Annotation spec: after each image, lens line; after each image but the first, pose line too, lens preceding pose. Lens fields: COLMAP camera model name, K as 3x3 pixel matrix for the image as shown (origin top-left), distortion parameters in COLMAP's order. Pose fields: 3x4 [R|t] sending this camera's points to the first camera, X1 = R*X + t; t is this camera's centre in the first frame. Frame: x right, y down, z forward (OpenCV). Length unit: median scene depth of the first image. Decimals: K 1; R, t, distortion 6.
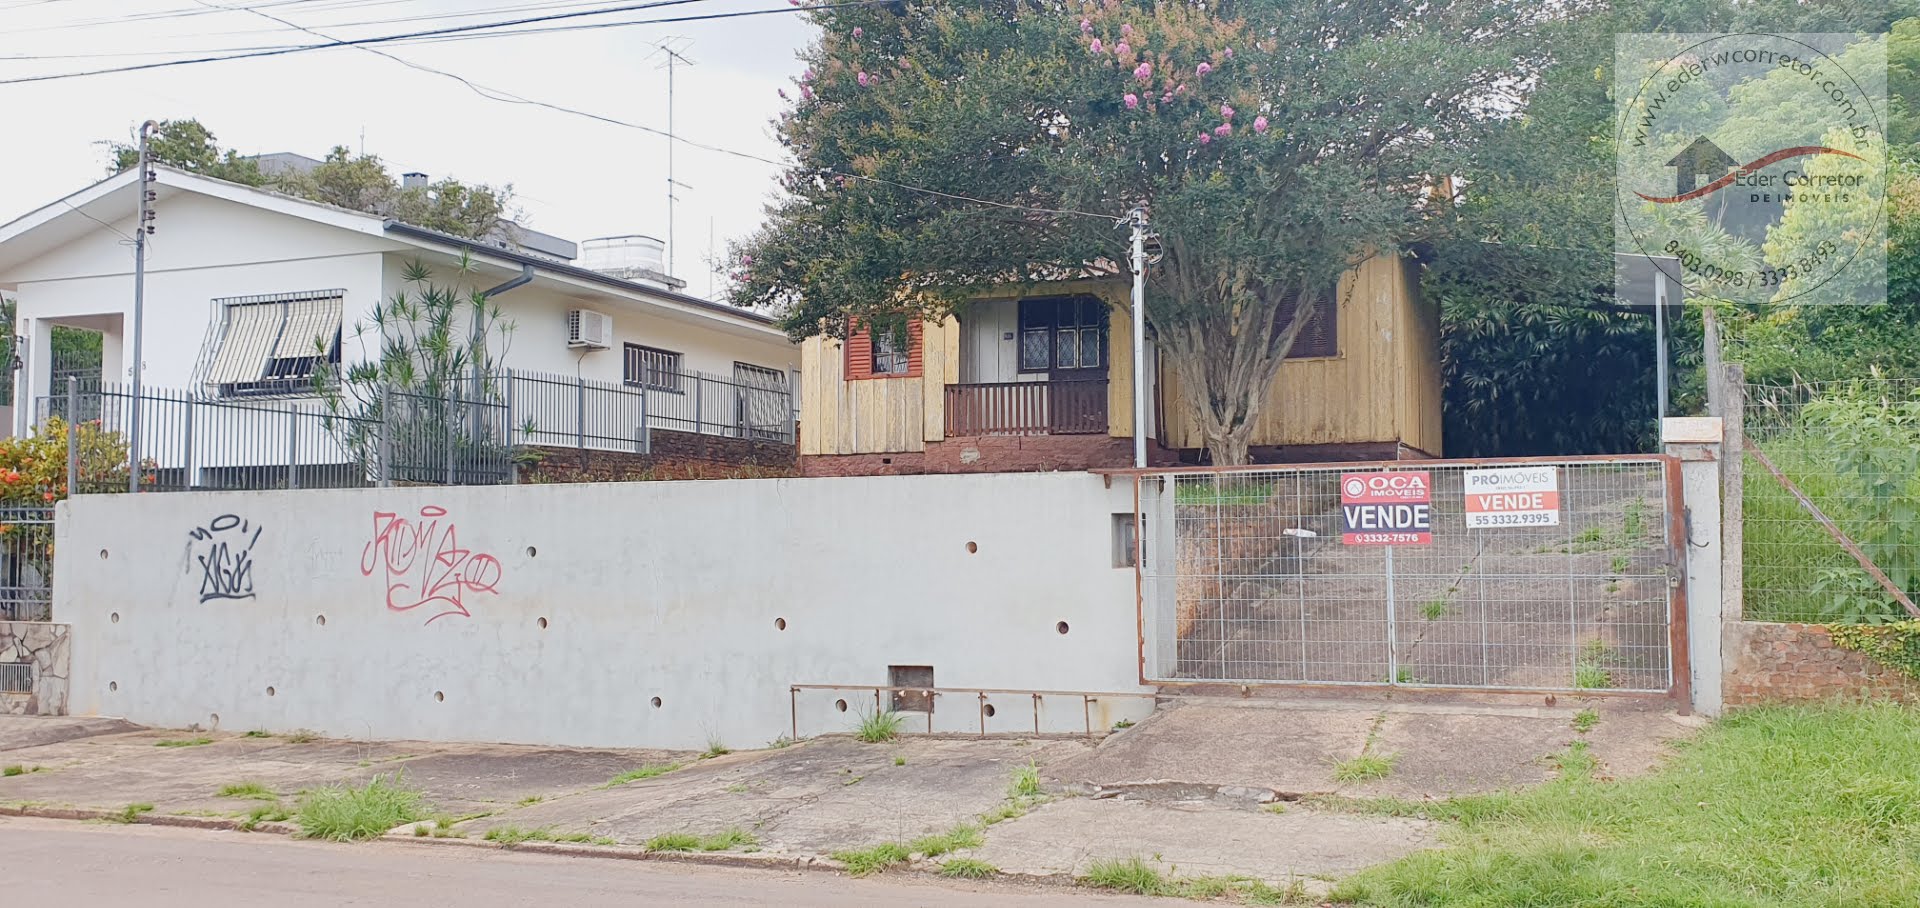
lens RADIAL K [[1714.9, 0, 967.0], [0, 1714.9, 468.5], [0, 0, 1]] dist [-0.003160, -0.007909]
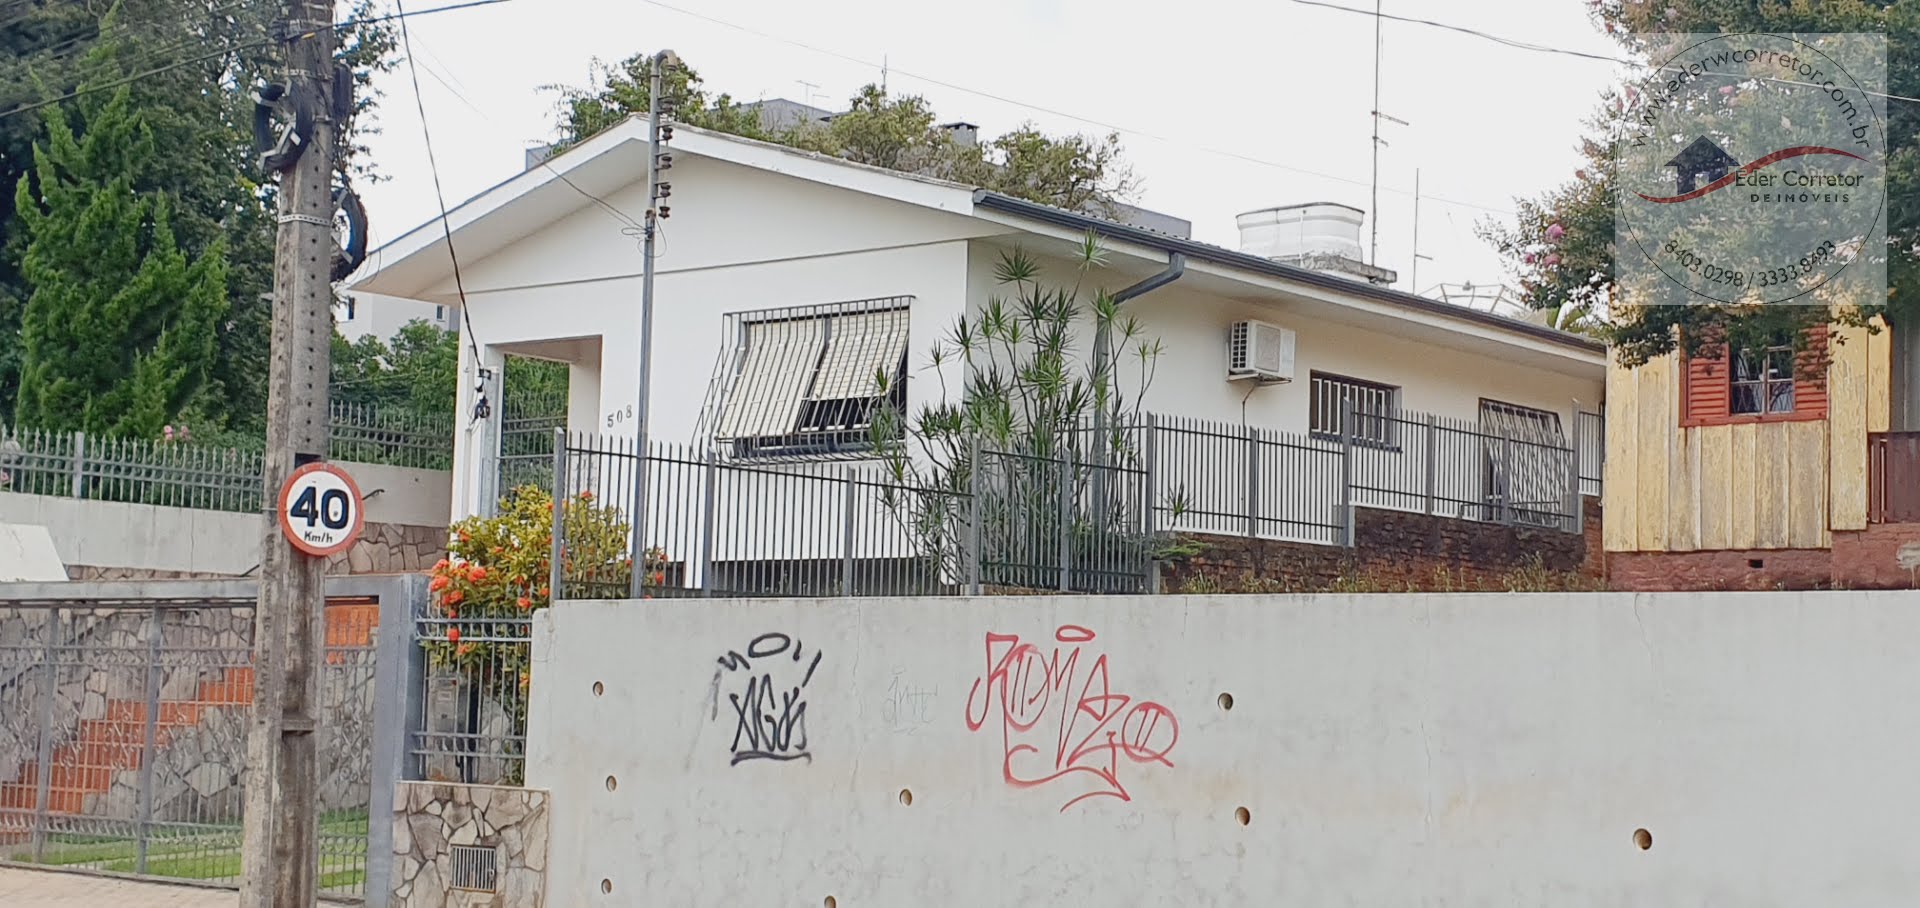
lens RADIAL K [[2683.1, 0, 954.2], [0, 2683.1, 478.7], [0, 0, 1]] dist [0.389622, -2.194636]
pose [[0.952907, 0.000561, -0.303262, -0.041419], [-0.010747, 0.999433, -0.031922, -0.000573], [0.303072, 0.033678, 0.952372, 0.015932]]
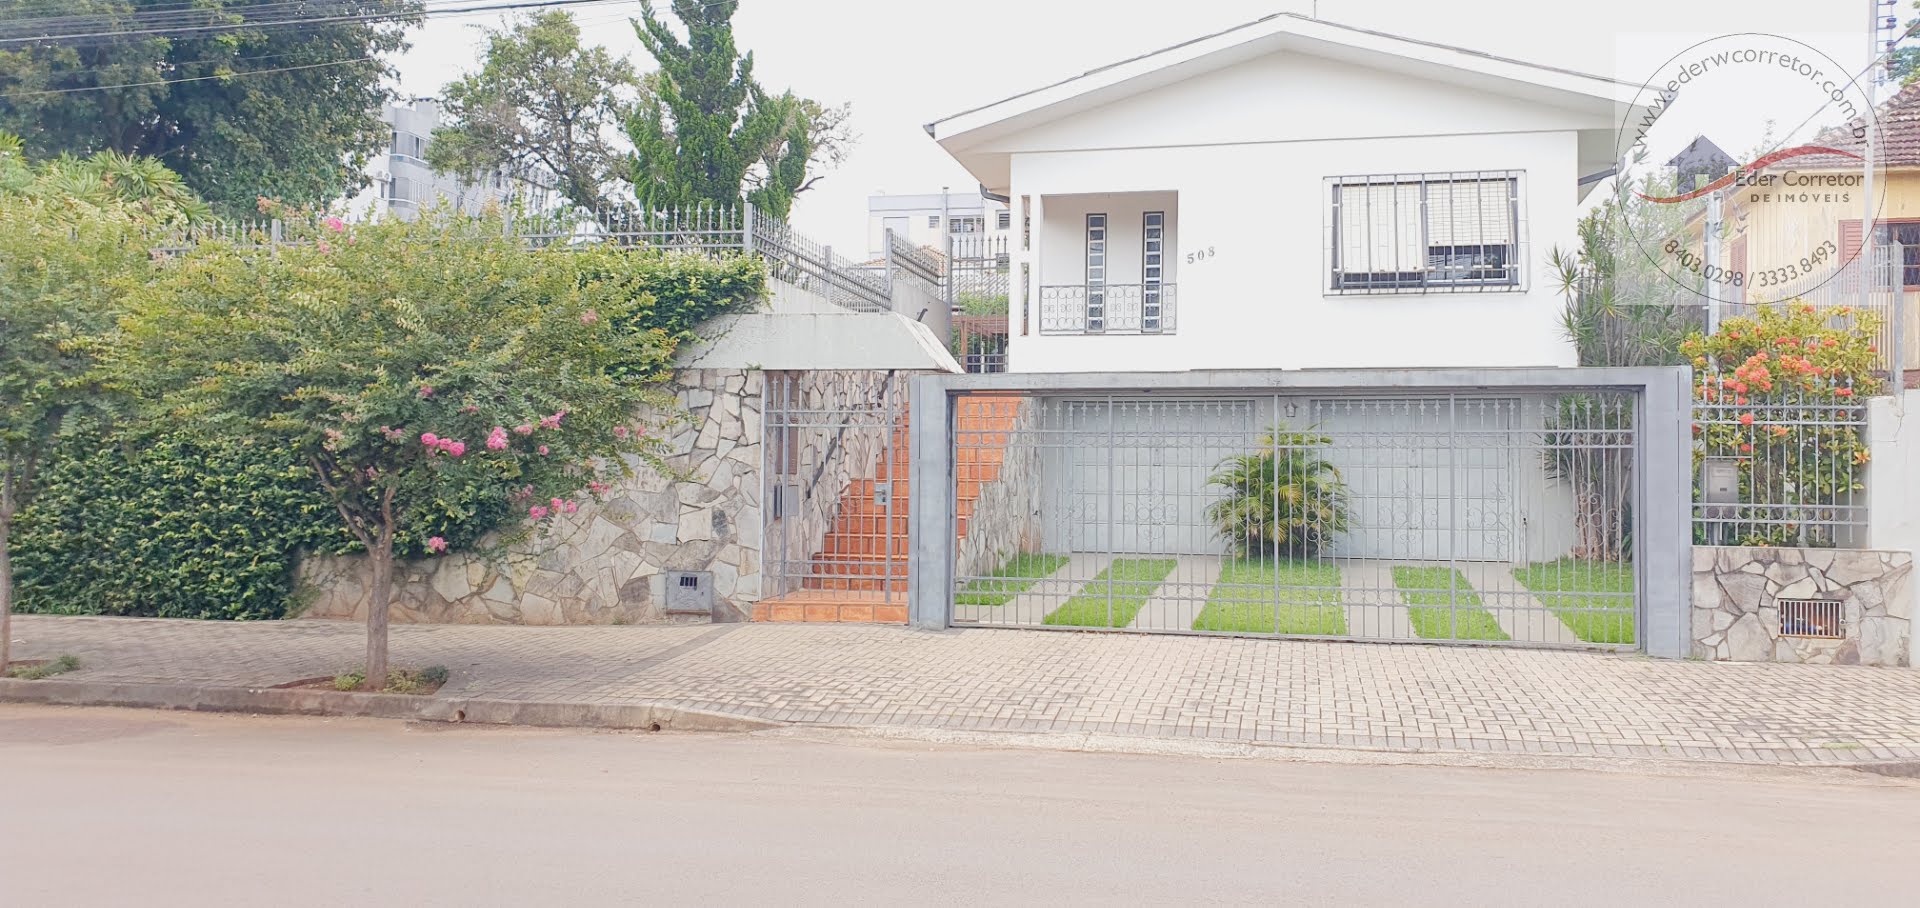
lens RADIAL K [[1515.4, 0, 961.7], [0, 1515.4, 443.9], [0, 0, 1]] dist [0.045703, -0.038917]
pose [[0.986866, 0.016021, 0.160747, -1.043467], [-0.020433, 0.999458, 0.025827, 0.030284], [-0.160246, -0.028772, 0.986658, 0.355463]]
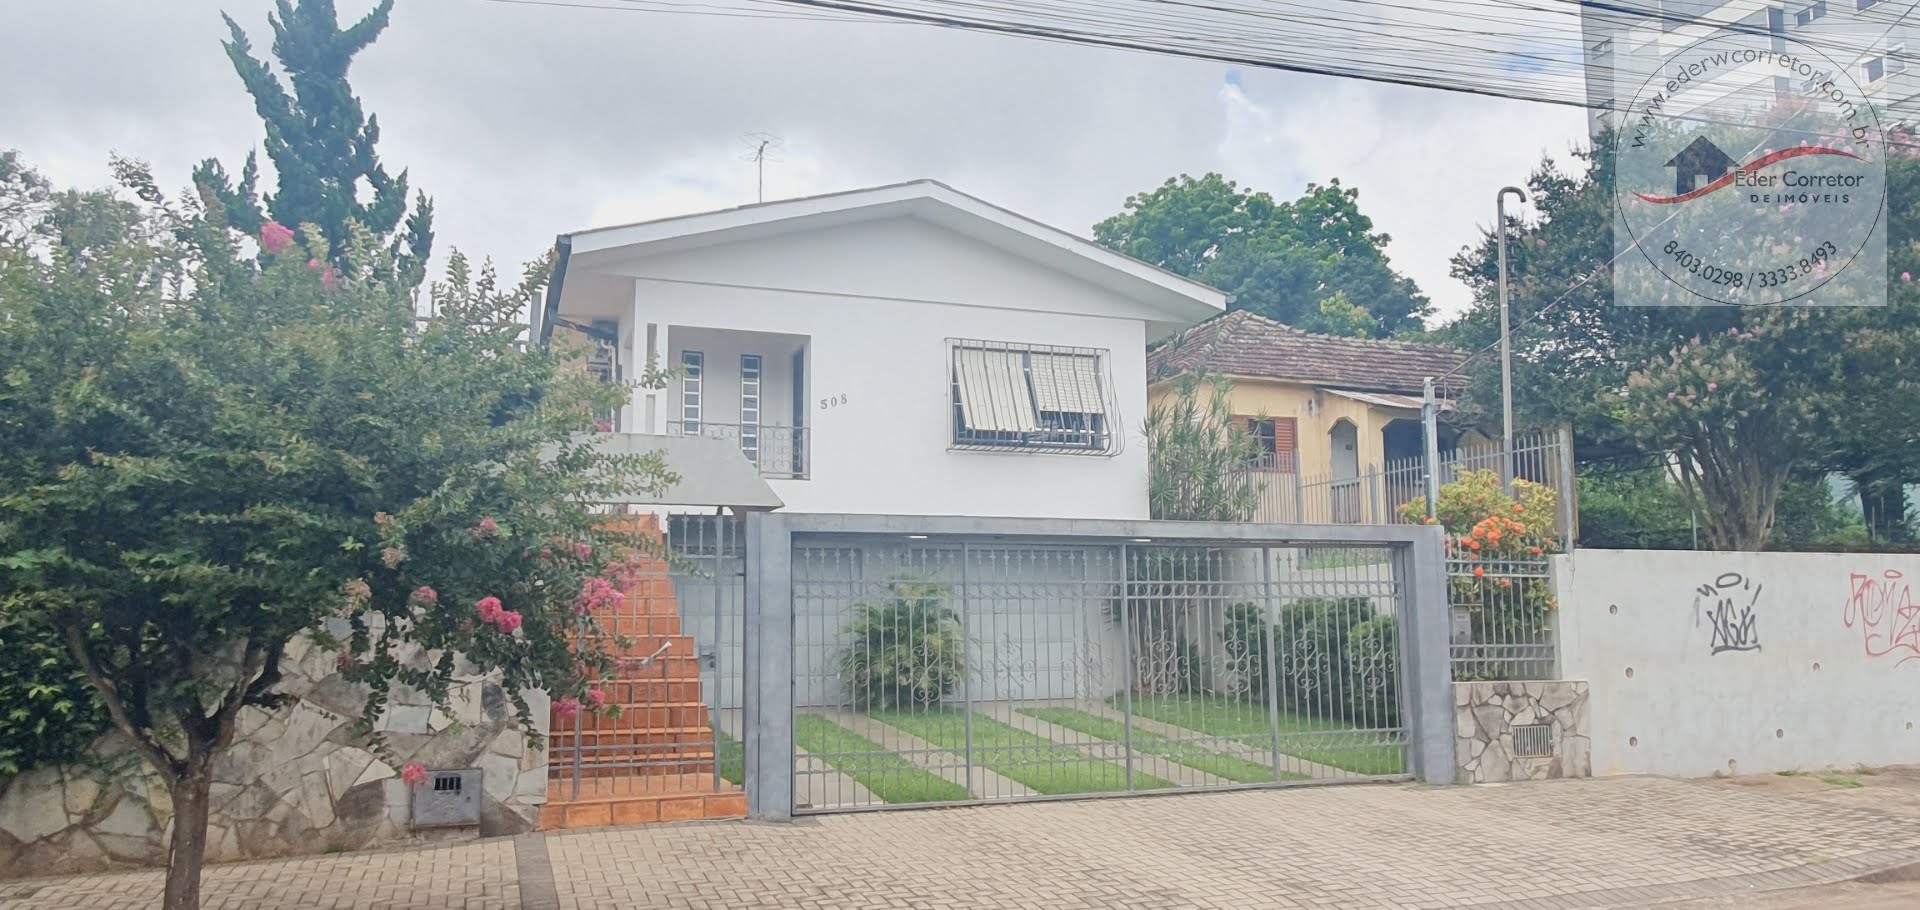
lens RADIAL K [[1320.2, 0, 955.3], [0, 1320.2, 463.5], [0, 0, 1]] dist [-0.002600, 0.005092]
pose [[0.745291, 0.076540, 0.662331, -1.265057], [-0.029876, 0.996225, -0.081507, 0.037876], [-0.666069, 0.040959, 0.744764, 0.651211]]
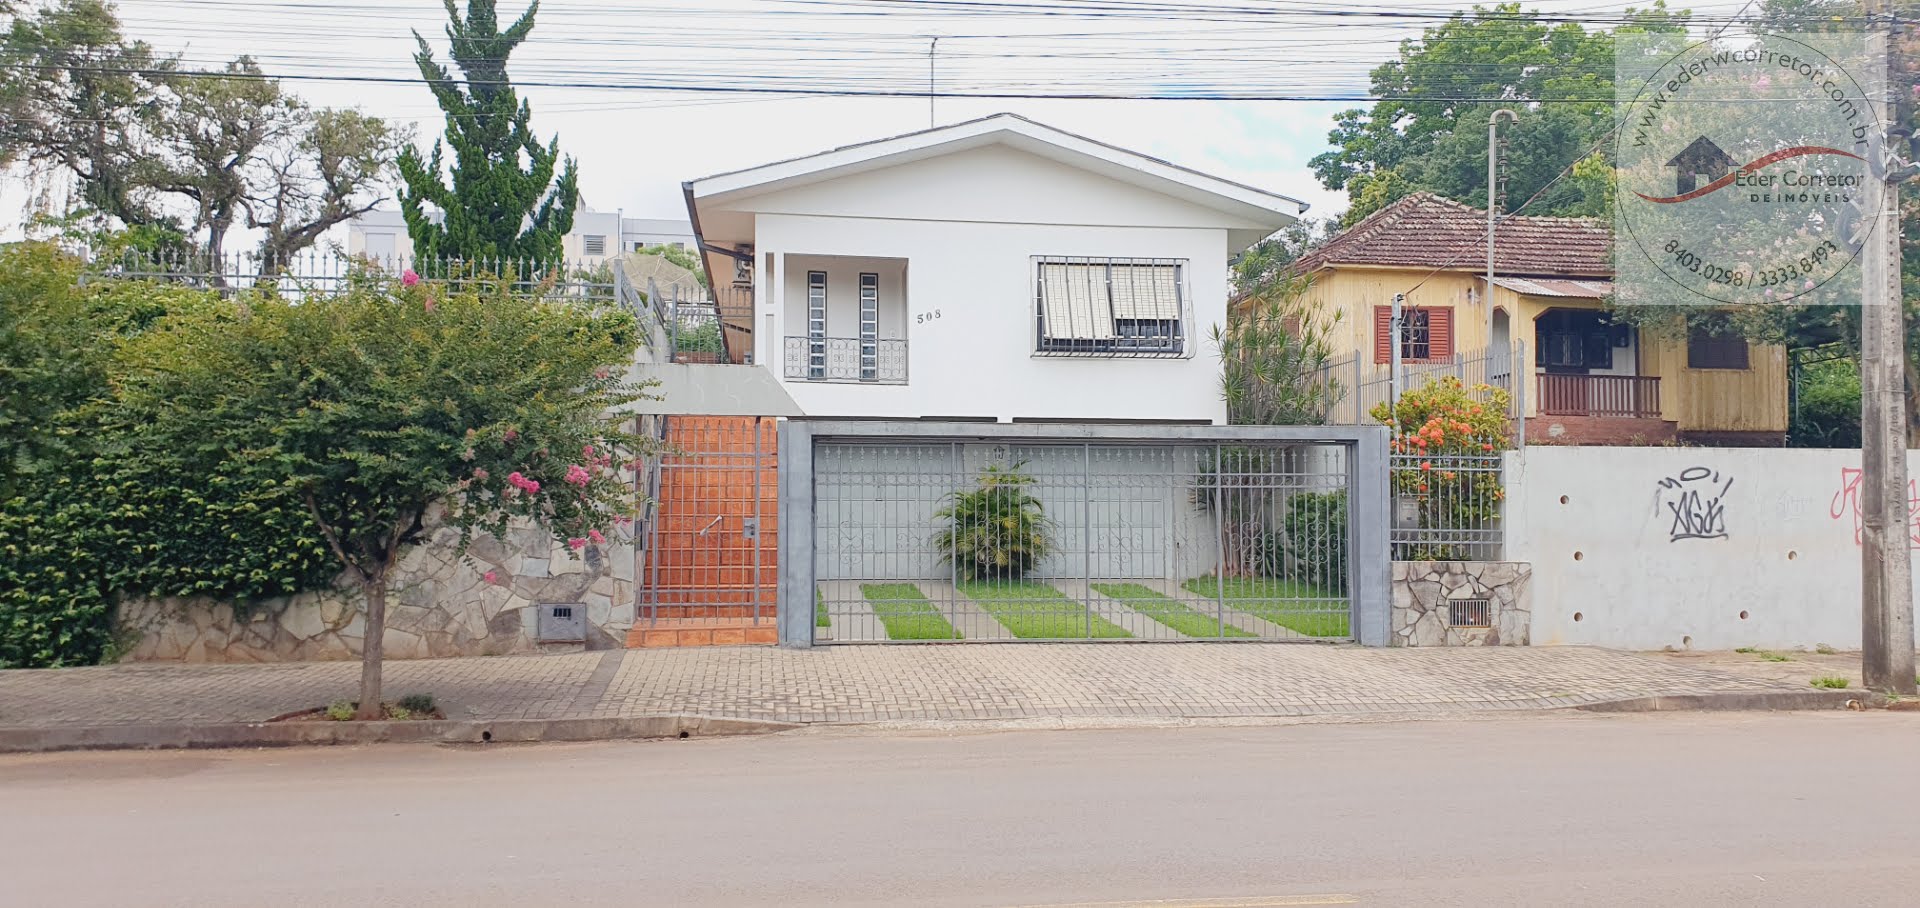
lens RADIAL K [[1522.9, 0, 960.0], [0, 1522.9, 454.0], [0, 0, 1]] dist [0.002101, 0.009374]
pose [[0.868241, 0.025924, 0.495465, -1.293157], [-0.030987, 0.999518, 0.002004, 0.029326], [-0.495174, -0.017093, 0.868626, 0.317545]]
